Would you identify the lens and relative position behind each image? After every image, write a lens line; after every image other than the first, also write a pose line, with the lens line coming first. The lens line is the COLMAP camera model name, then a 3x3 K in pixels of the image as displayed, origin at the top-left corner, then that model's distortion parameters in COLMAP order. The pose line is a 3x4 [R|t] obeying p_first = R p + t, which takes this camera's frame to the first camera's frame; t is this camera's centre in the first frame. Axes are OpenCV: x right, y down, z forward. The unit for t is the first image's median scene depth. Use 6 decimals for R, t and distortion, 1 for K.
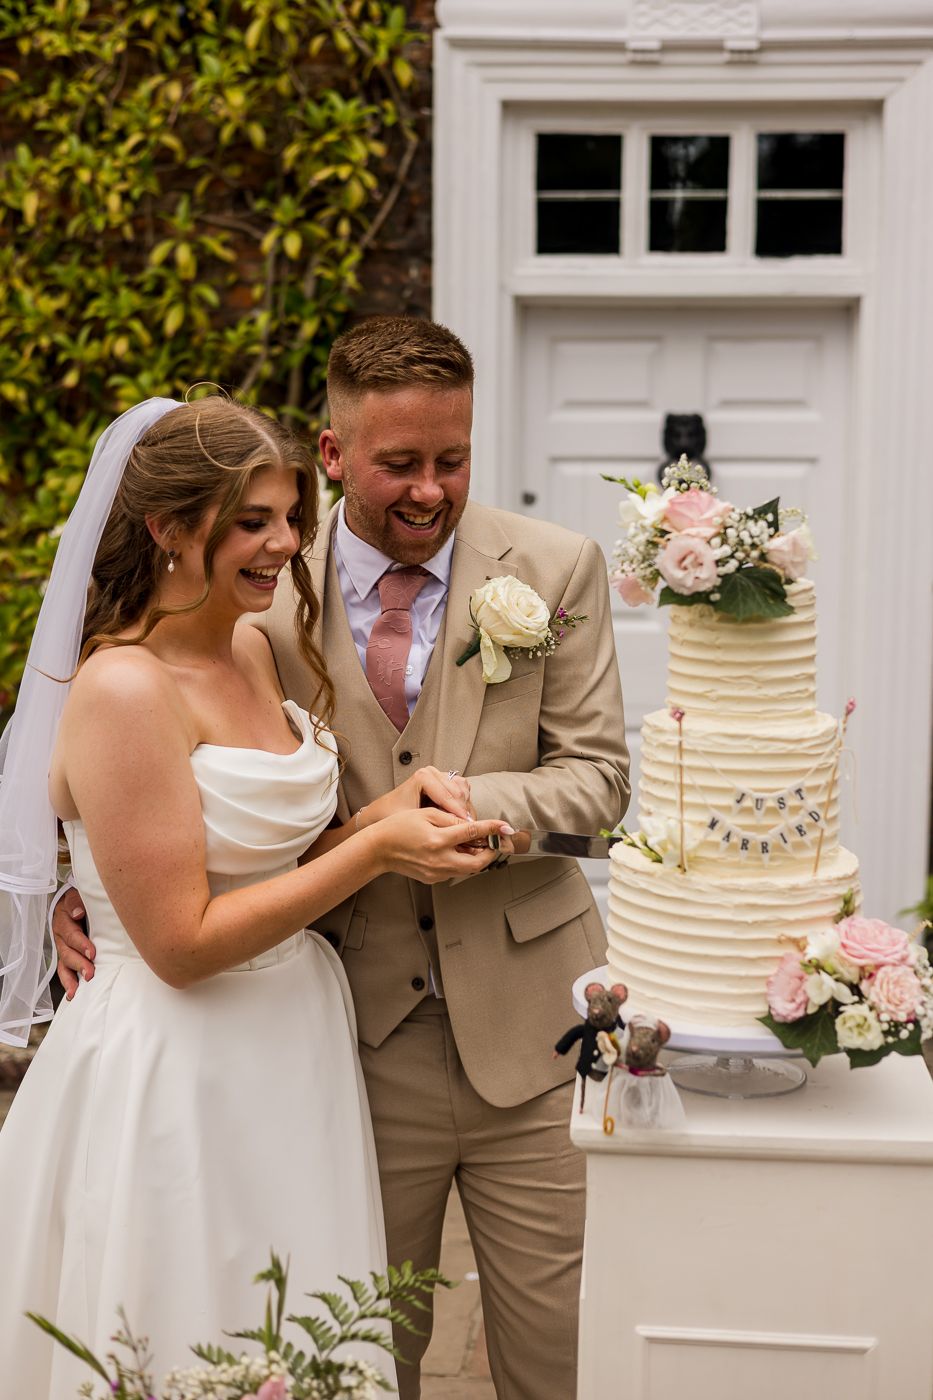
lens RADIAL K [[2226.6, 0, 431.1], [0, 2226.6, 625.1], [0, 0, 1]] dist [-0.012172, 0.136529]
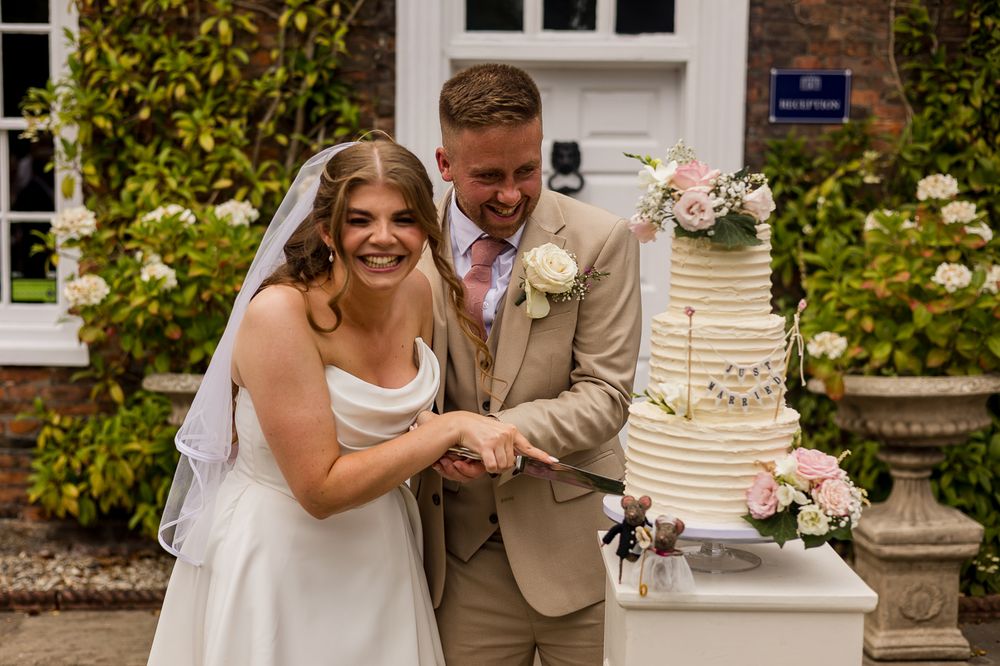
lens RADIAL K [[1542.7, 0, 443.4], [0, 1542.7, 315.2], [0, 0, 1]] dist [-0.003268, 0.027976]
pose [[0.996789, -0.003290, 0.080001, -0.051348], [0.002814, 0.999978, 0.006065, 0.013690], [-0.080019, -0.005821, 0.996776, -0.003550]]
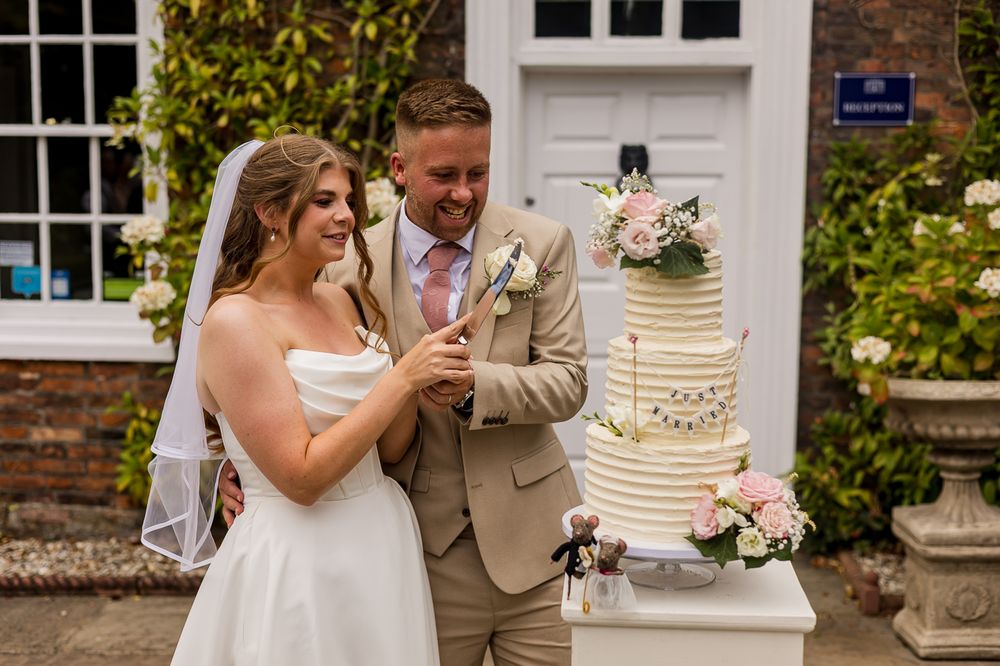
lens RADIAL K [[1502.9, 0, 474.9], [0, 1502.9, 322.6], [0, 0, 1]] dist [-0.009364, 0.055253]
pose [[0.999956, -0.001414, 0.009277, -0.002605], [0.001211, 0.999760, 0.021873, 0.002512], [-0.009306, -0.021861, 0.999718, -0.010605]]
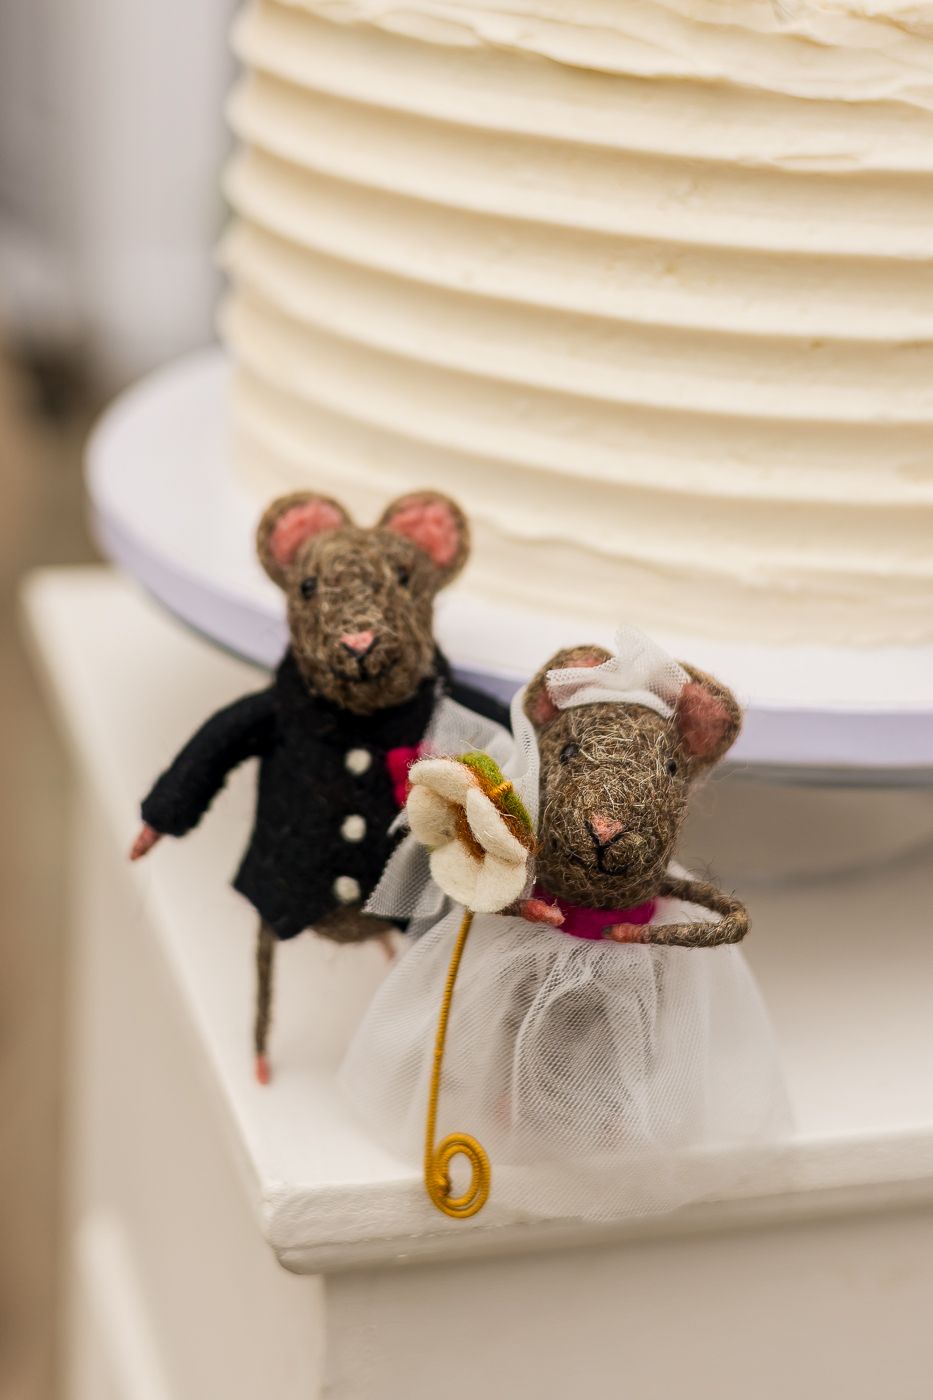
lens RADIAL K [[2646.3, 0, 466.5], [0, 2646.3, 699.3], [0, 0, 1]] dist [-0.028304, -0.069871]
pose [[0.926644, -0.096790, 0.363267, -0.002317], [-0.015953, 0.955295, 0.295225, 0.041384], [-0.375602, -0.279363, 0.883674, 0.302917]]
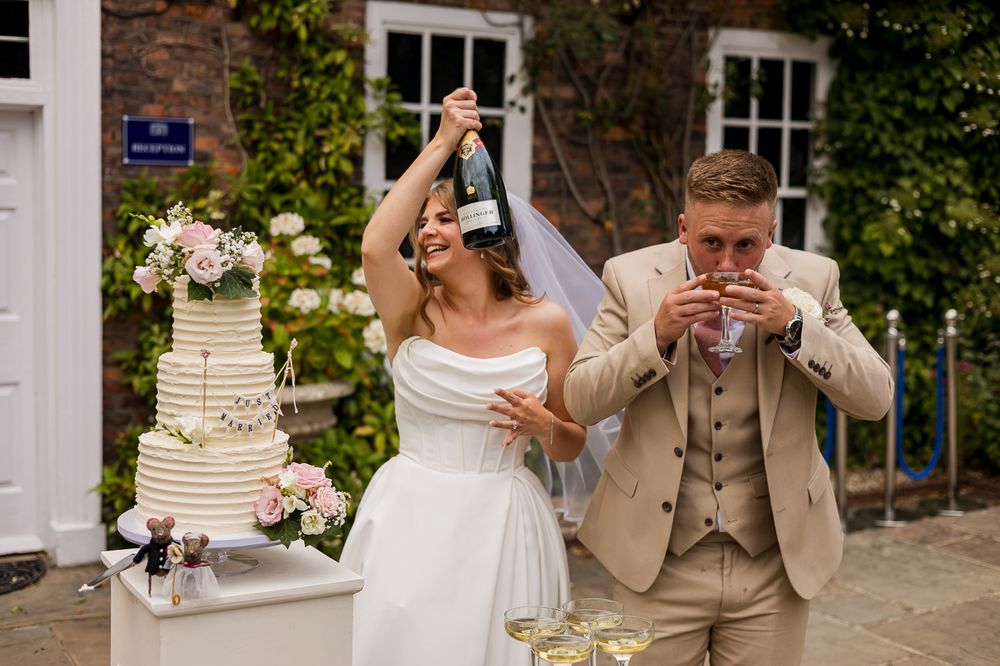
lens RADIAL K [[1411.7, 0, 491.8], [0, 1411.7, 333.6], [0, 0, 1]] dist [0.003344, 0.050708]
pose [[0.825099, -0.046736, 0.563052, -0.121276], [0.040414, 0.998902, 0.023691, 0.003008], [-0.563541, 0.003207, 0.826082, -0.007114]]
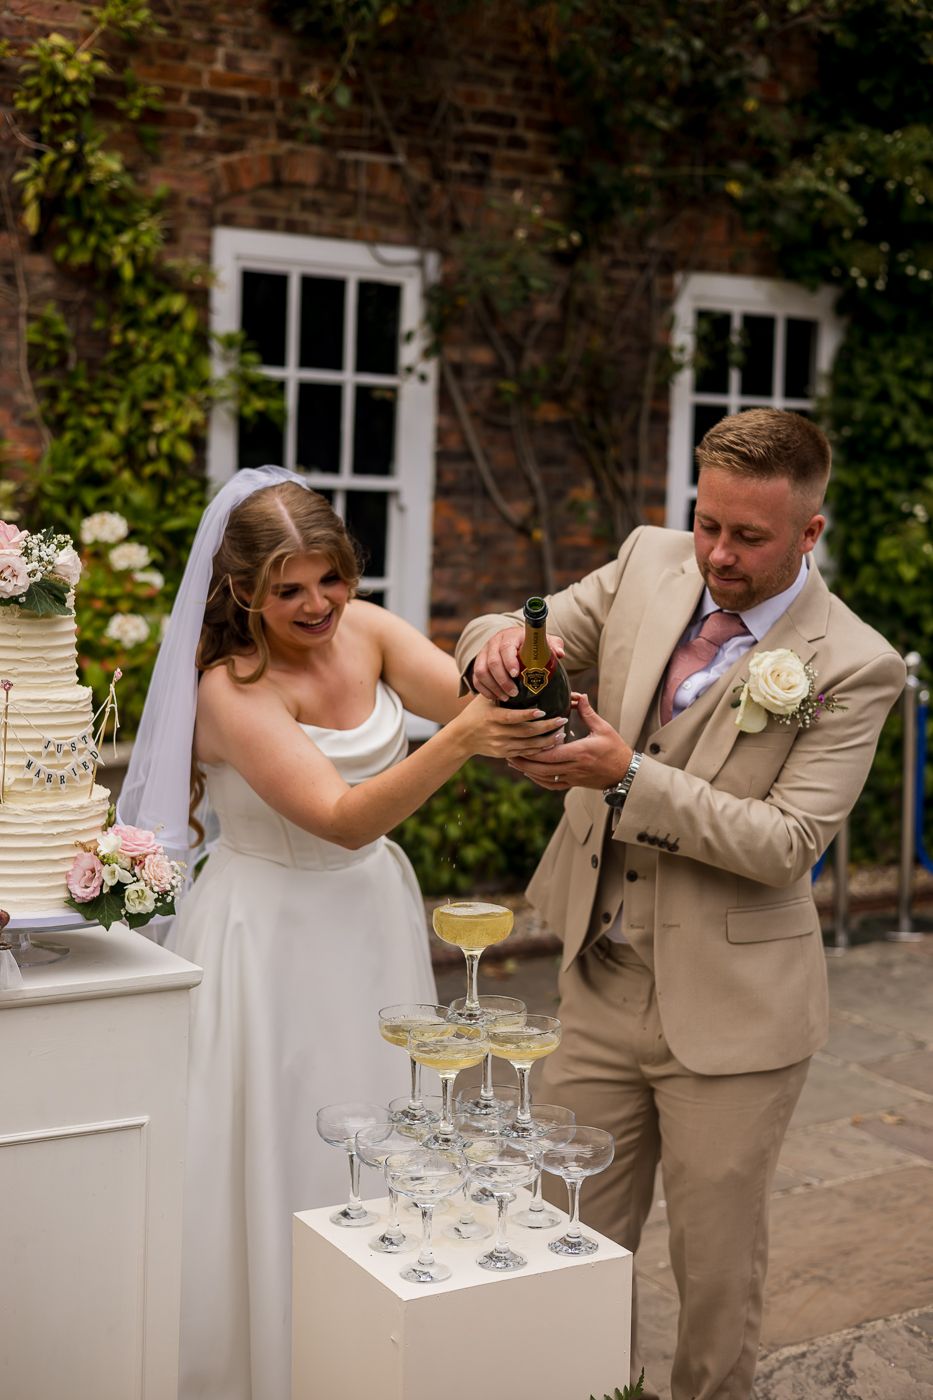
lens RADIAL K [[1988.2, 0, 462.8], [0, 1988.2, 702.9], [0, 0, 1]] dist [0.001174, 0.057434]
pose [[0.803601, -0.043196, 0.593598, -0.149407], [0.029827, 0.999032, 0.032320, 0.007535], [-0.594420, -0.008267, 0.804112, -0.057546]]
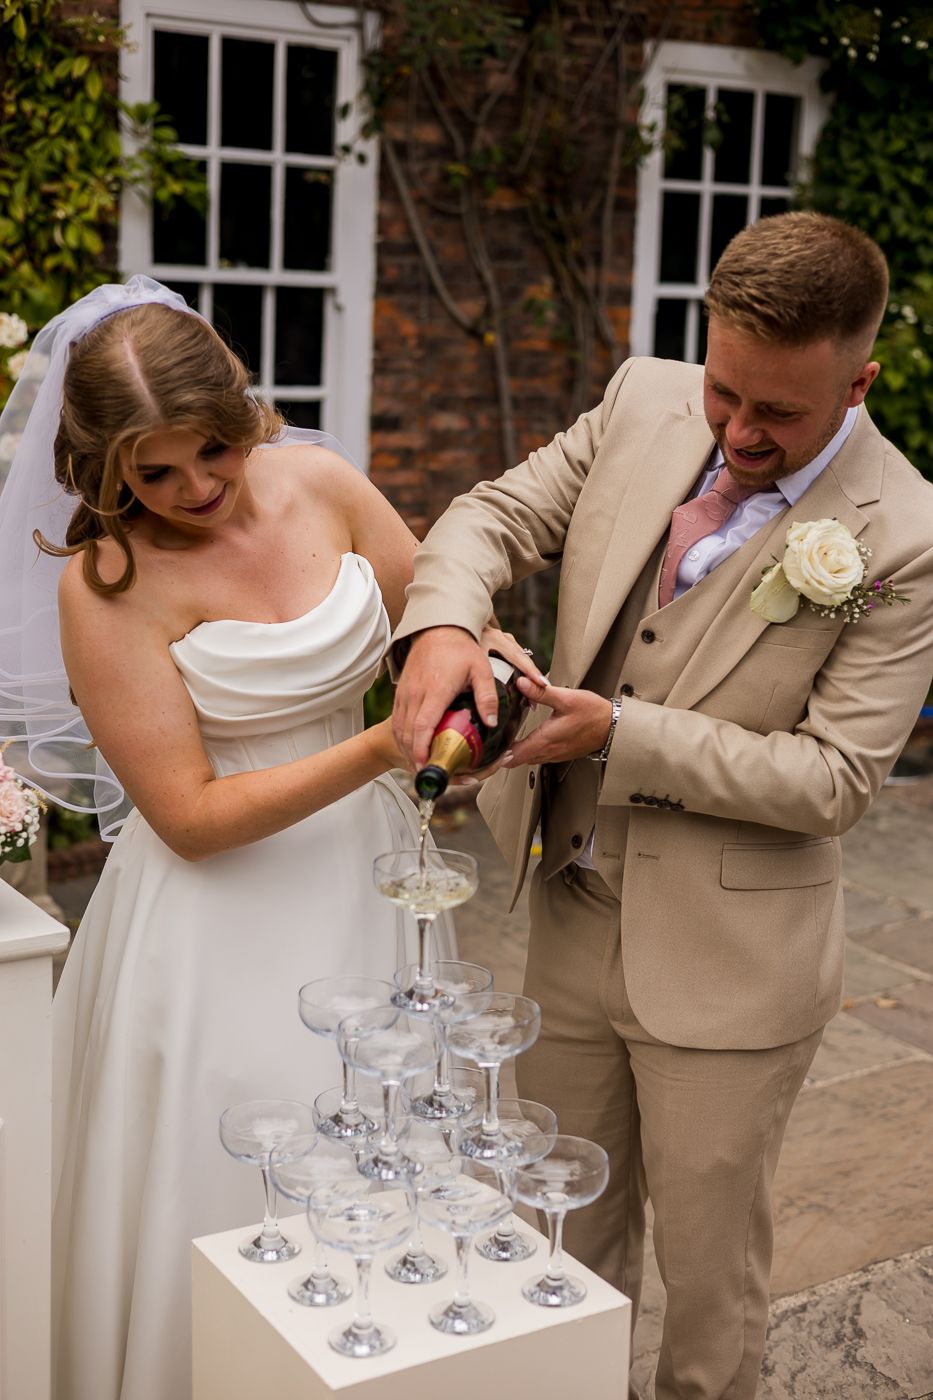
lens RADIAL K [[1958.6, 0, 467.6], [0, 1958.6, 704.3], [0, 0, 1]] dist [0.009910, 0.009691]
pose [[0.784961, -0.106392, 0.610342, -0.073498], [0.027620, 0.990175, 0.137080, -0.003457], [-0.618930, -0.090745, 0.780187, 0.045292]]
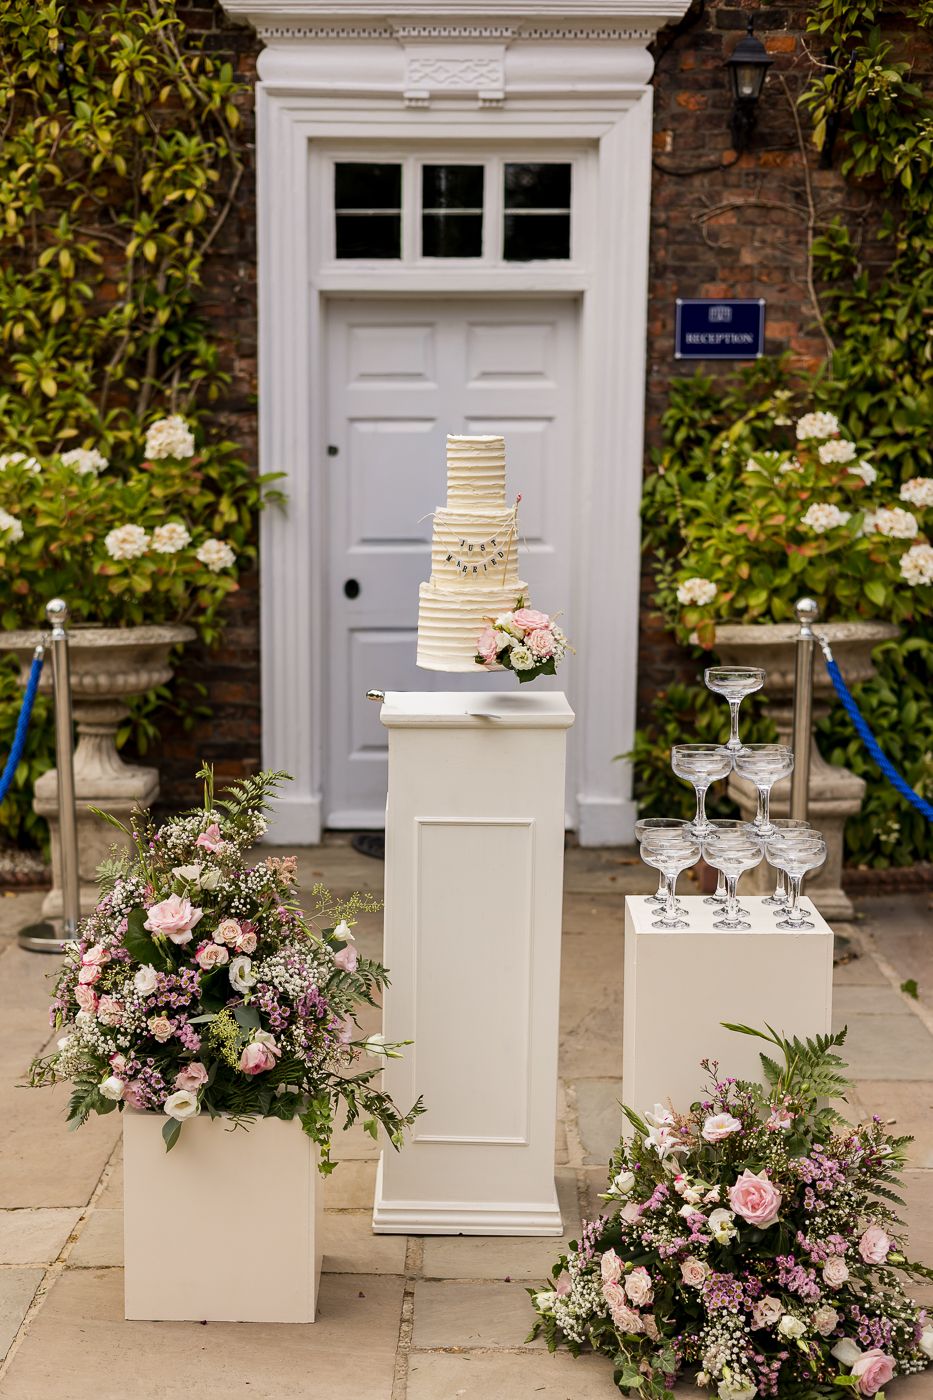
lens RADIAL K [[2359.0, 0, 389.8], [0, 2359.0, 859.9], [0, 0, 1]] dist [-0.008200, 0.044432]
pose [[0.996932, -0.019070, 0.075912, -0.034378], [0.012390, 0.996086, 0.087514, 0.066059], [-0.077284, -0.086305, 0.993267, -0.418140]]
